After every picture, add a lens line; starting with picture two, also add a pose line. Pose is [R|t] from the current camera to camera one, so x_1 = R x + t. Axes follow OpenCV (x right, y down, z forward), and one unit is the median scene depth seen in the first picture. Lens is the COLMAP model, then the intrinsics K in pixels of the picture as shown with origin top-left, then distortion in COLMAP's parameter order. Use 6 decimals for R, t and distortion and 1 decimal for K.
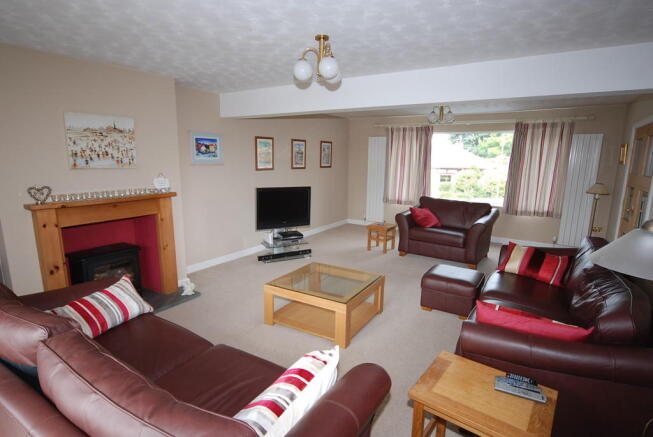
lens RADIAL K [[346.5, 0, 327.2], [0, 346.5, 223.7], [0, 0, 1]] dist [-0.016426, 0.001532]
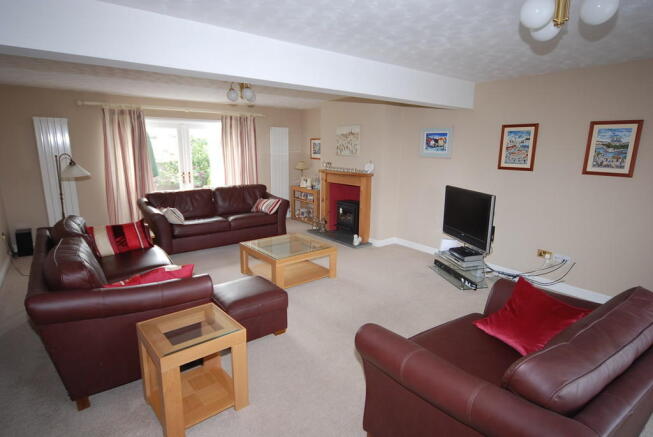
lens RADIAL K [[346.5, 0, 327.2], [0, 346.5, 223.7], [0, 0, 1]] dist [-0.016426, 0.001532]
pose [[-0.332606, 0.191500, -0.923418, 0.790908], [-0.193105, 0.944590, 0.265445, -0.198897], [0.923084, 0.266605, -0.277196, 1.049447]]
